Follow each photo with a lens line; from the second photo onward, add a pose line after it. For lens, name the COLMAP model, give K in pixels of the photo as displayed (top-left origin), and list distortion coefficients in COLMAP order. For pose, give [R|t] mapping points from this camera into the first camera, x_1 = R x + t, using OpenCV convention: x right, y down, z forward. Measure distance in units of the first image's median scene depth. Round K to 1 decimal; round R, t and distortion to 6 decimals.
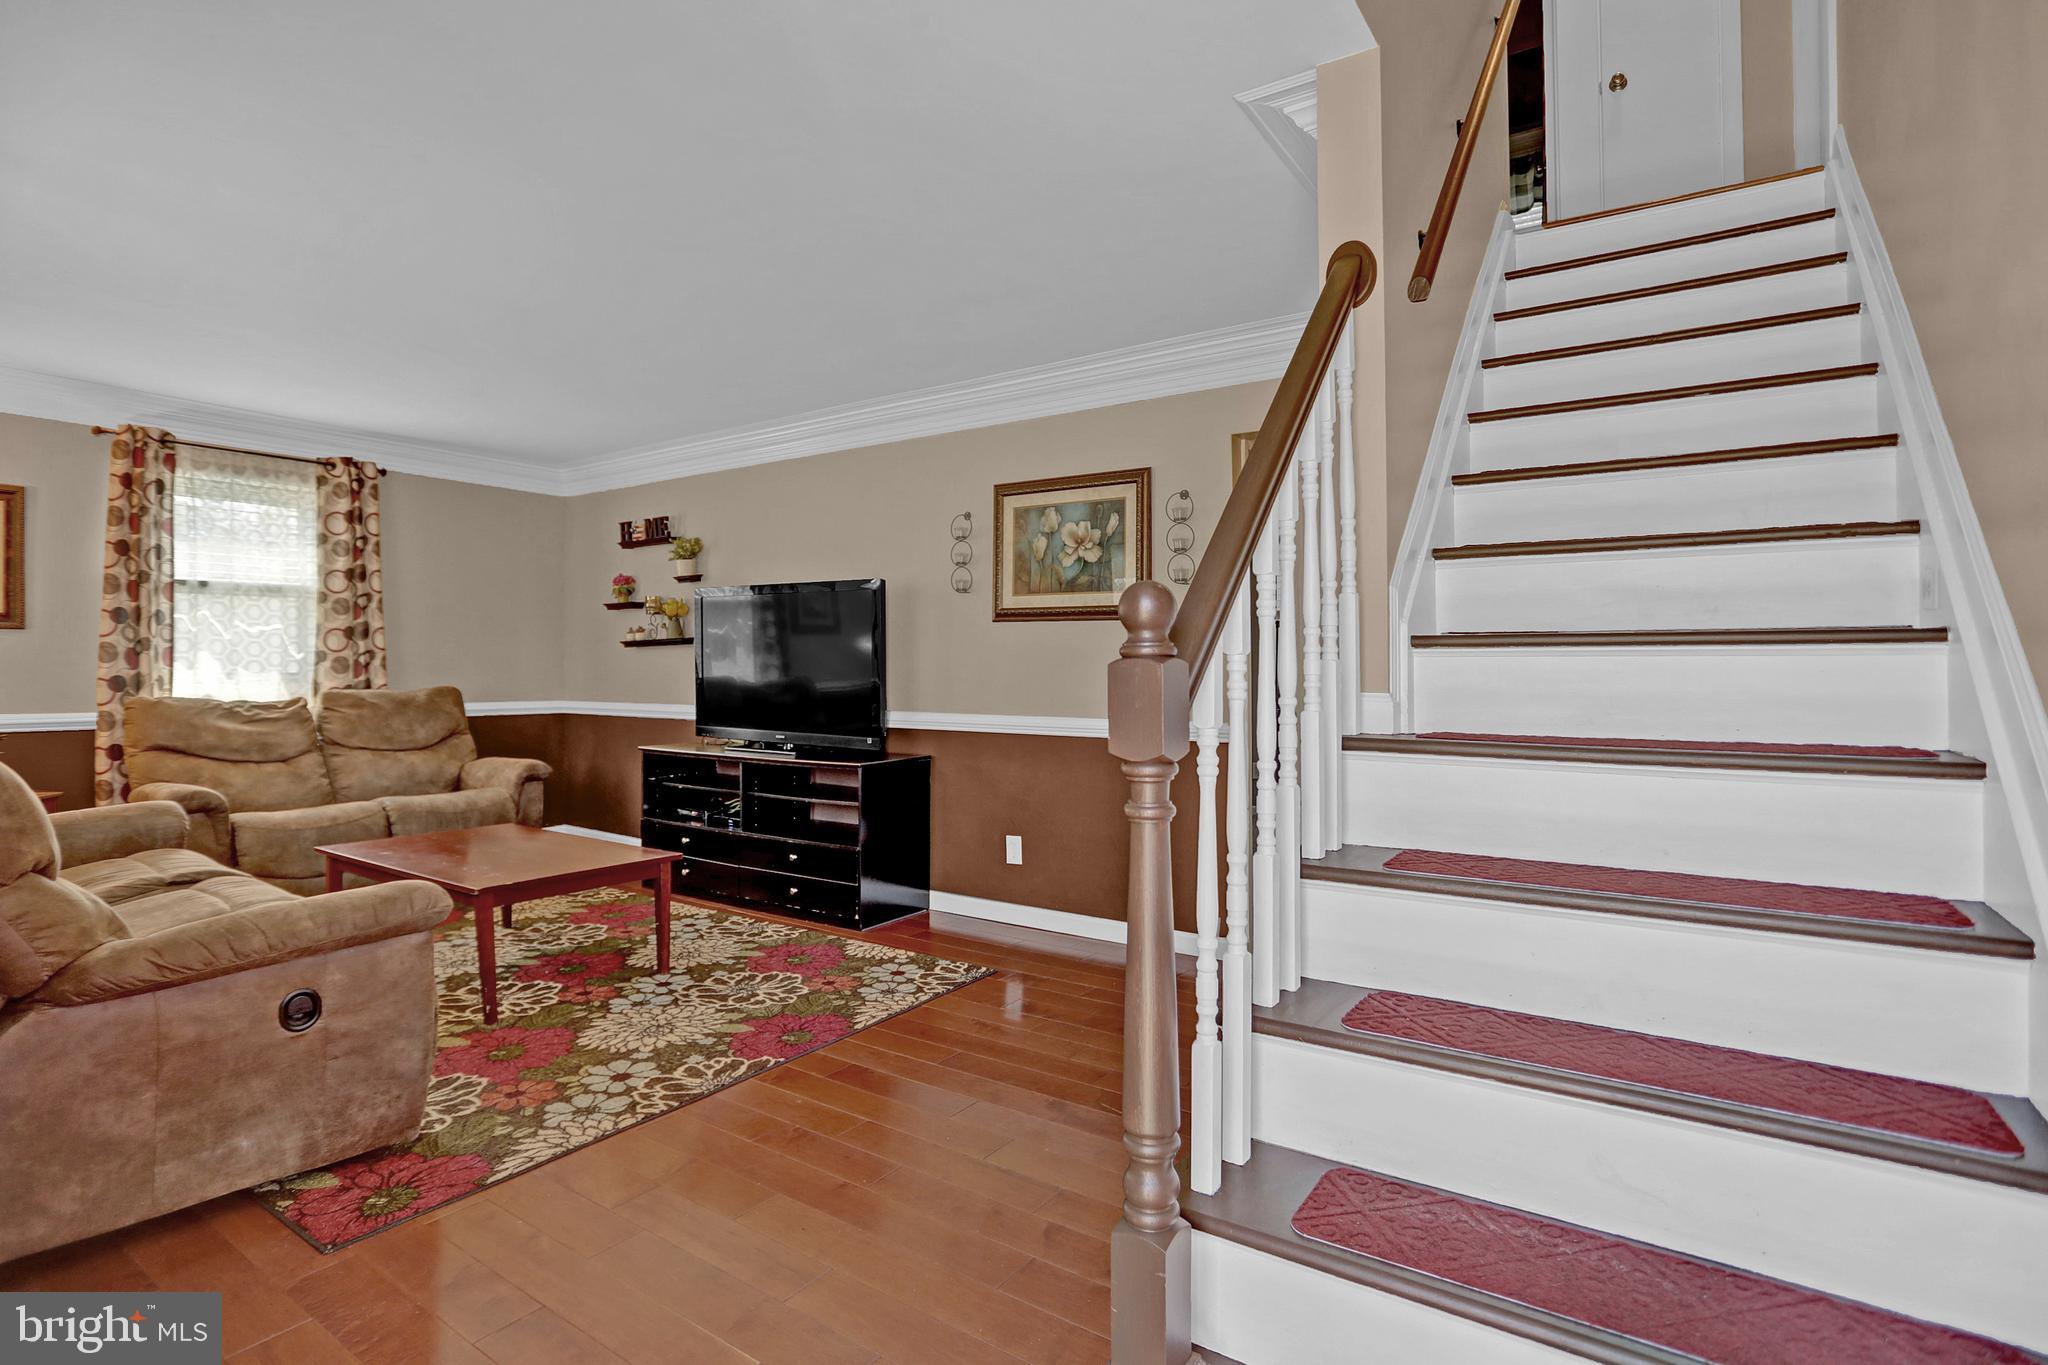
lens RADIAL K [[1014.5, 0, 1014.6], [0, 1014.5, 664.5], [0, 0, 1]] dist [-0.066934, 0.031124]
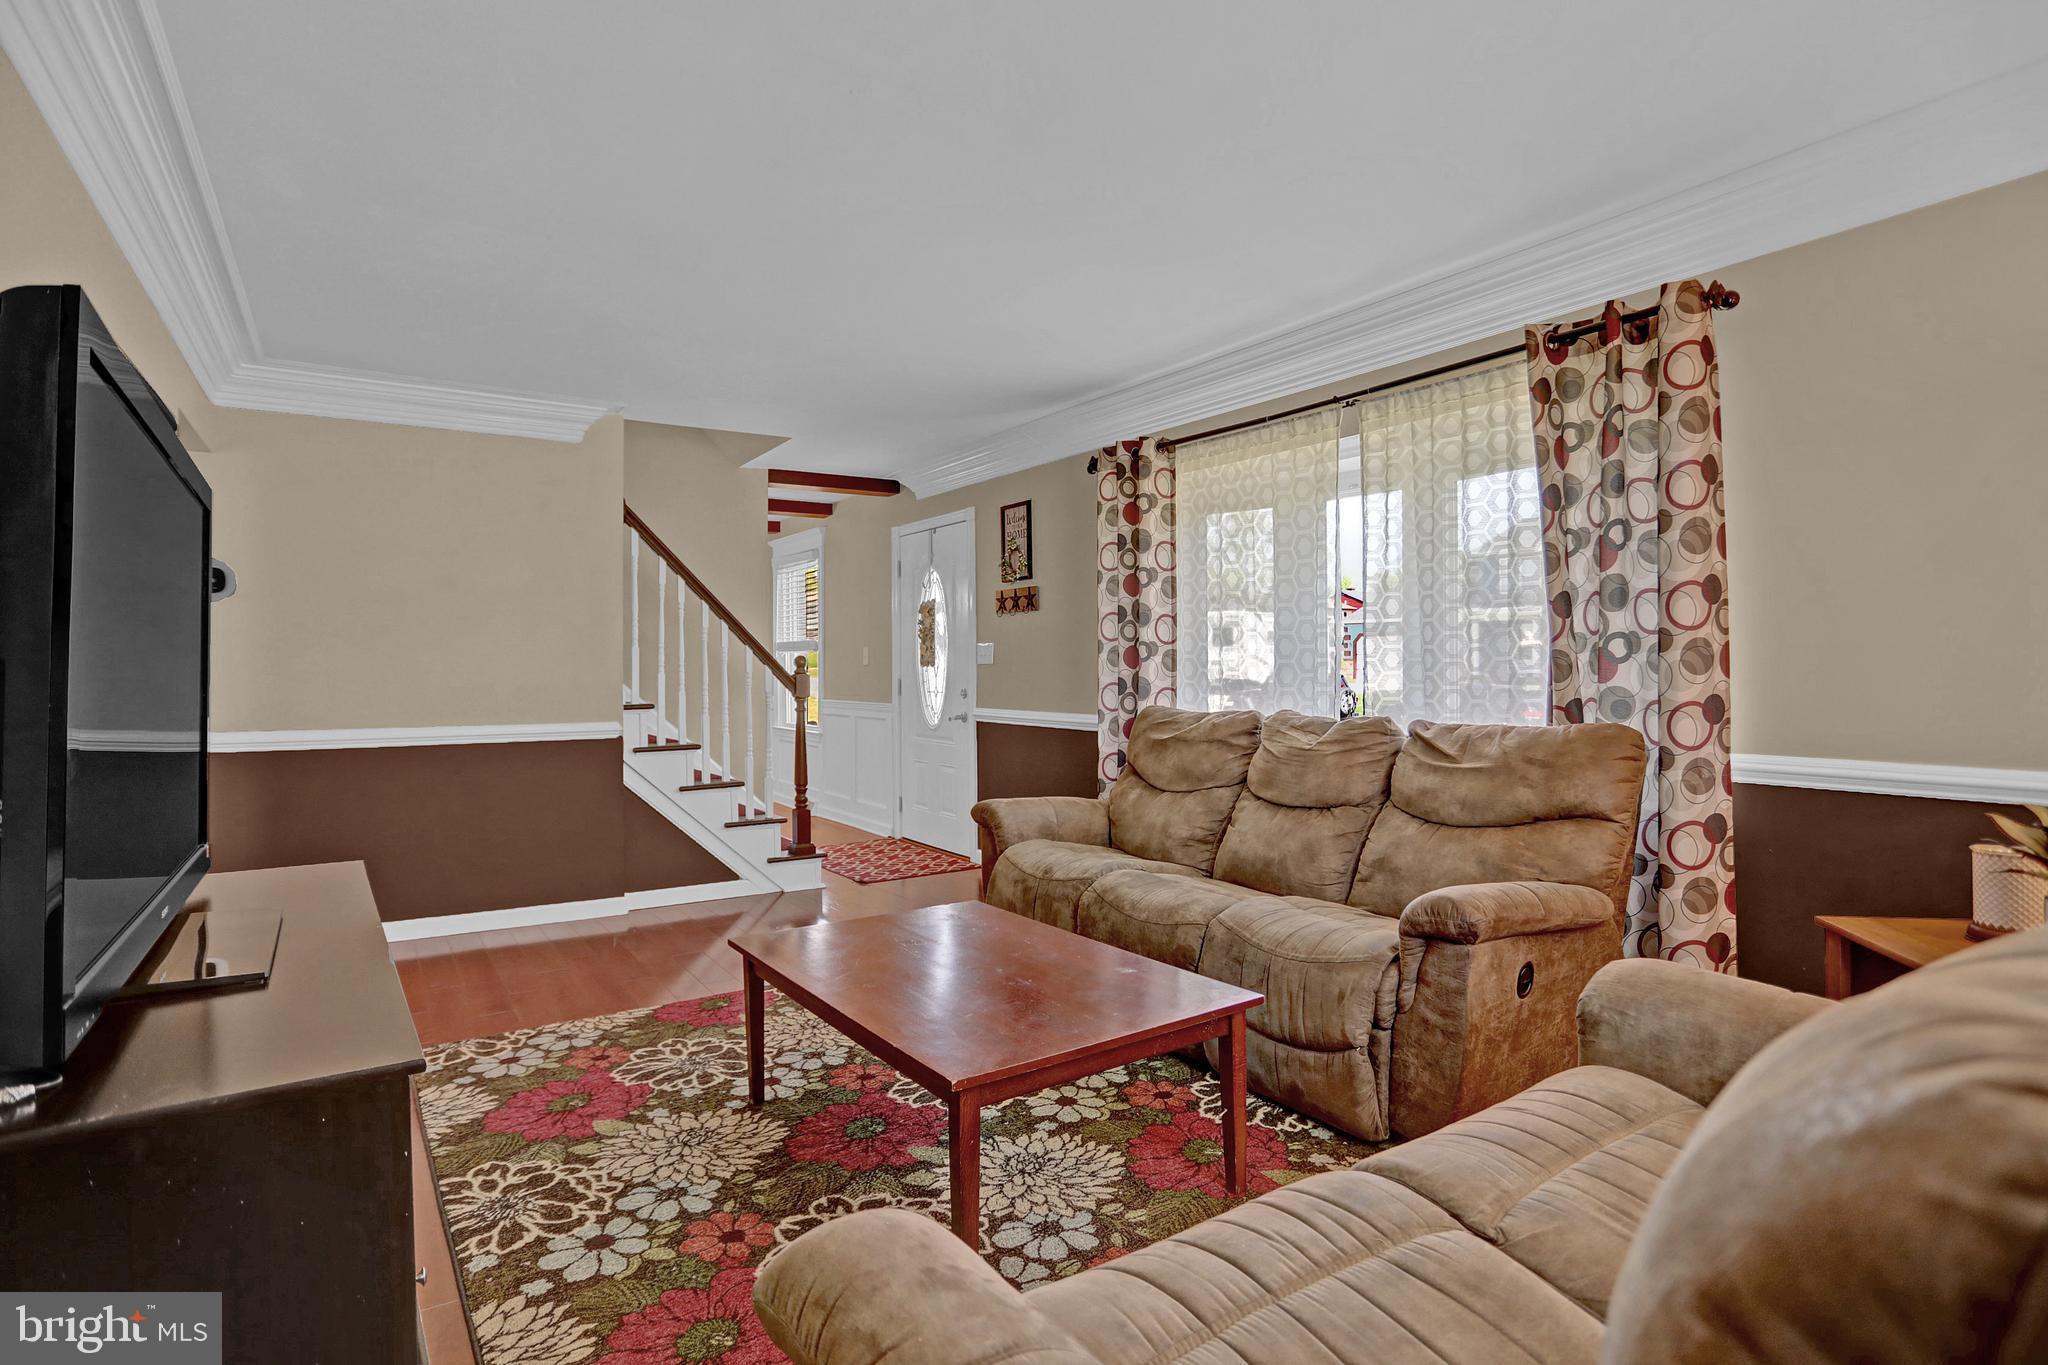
lens RADIAL K [[1064.8, 0, 1023.8], [0, 1064.8, 635.6], [0, 0, 1]] dist [-0.032762, 0.001449]
pose [[-0.928231, 0.016481, 0.371639, -0.772104], [0.004041, 0.999406, -0.034226, -0.002402], [-0.371982, -0.030268, -0.927746, 1.550619]]
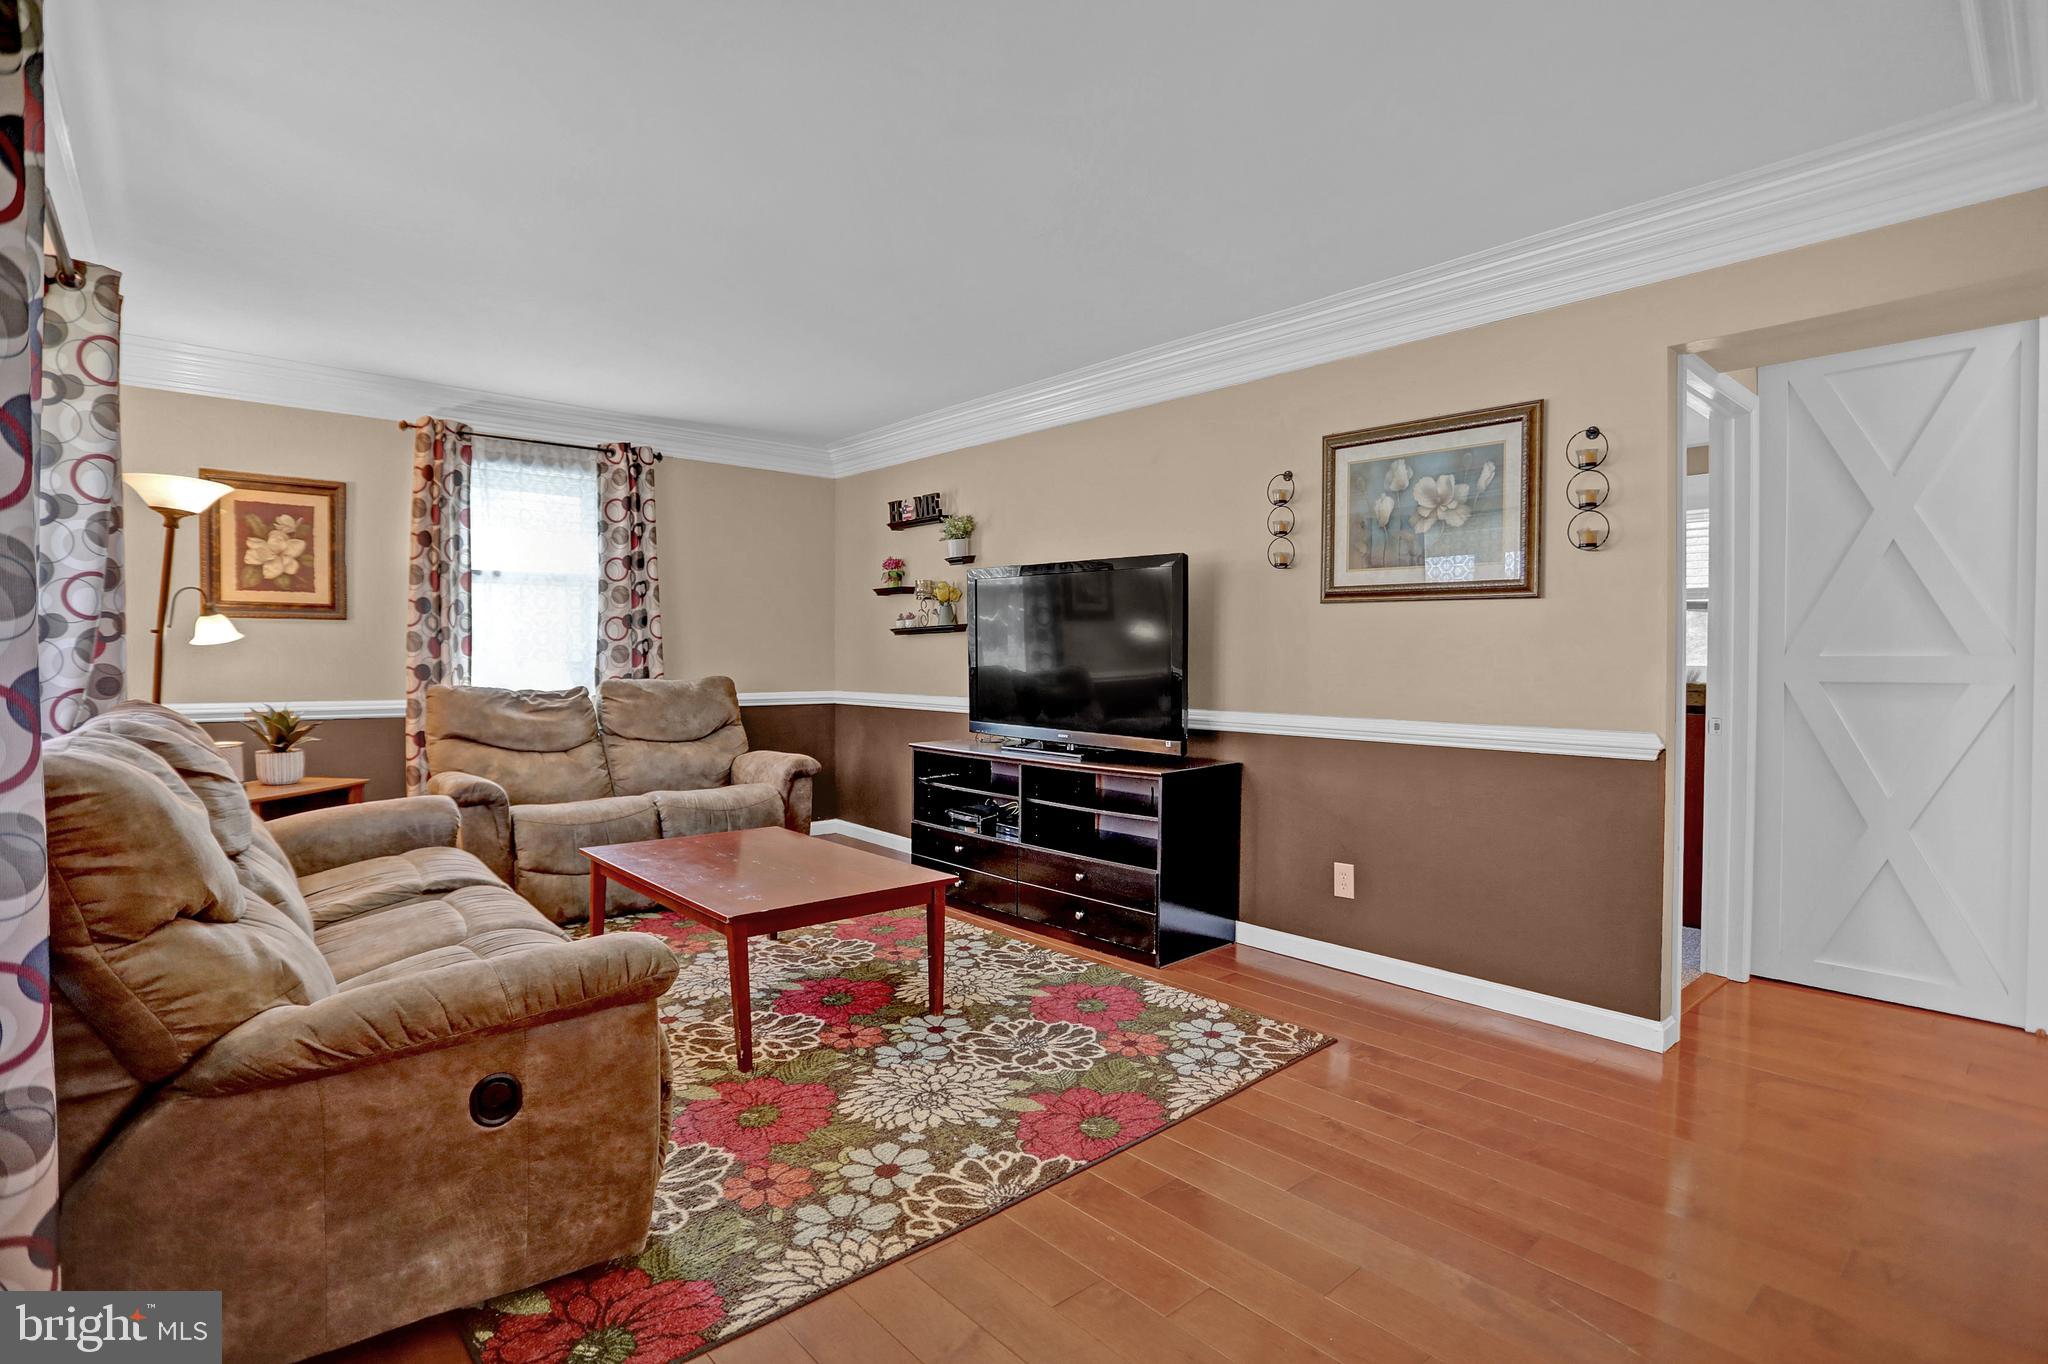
lens RADIAL K [[990.8, 0, 1030.0], [0, 990.8, 678.5], [0, 0, 1]] dist [-0.070889, 0.029122]
pose [[0.972404, 0.007999, -0.233165, -0.072815], [-0.001883, 0.999649, 0.026443, -0.001986], [0.233294, -0.025274, 0.972078, 0.192267]]
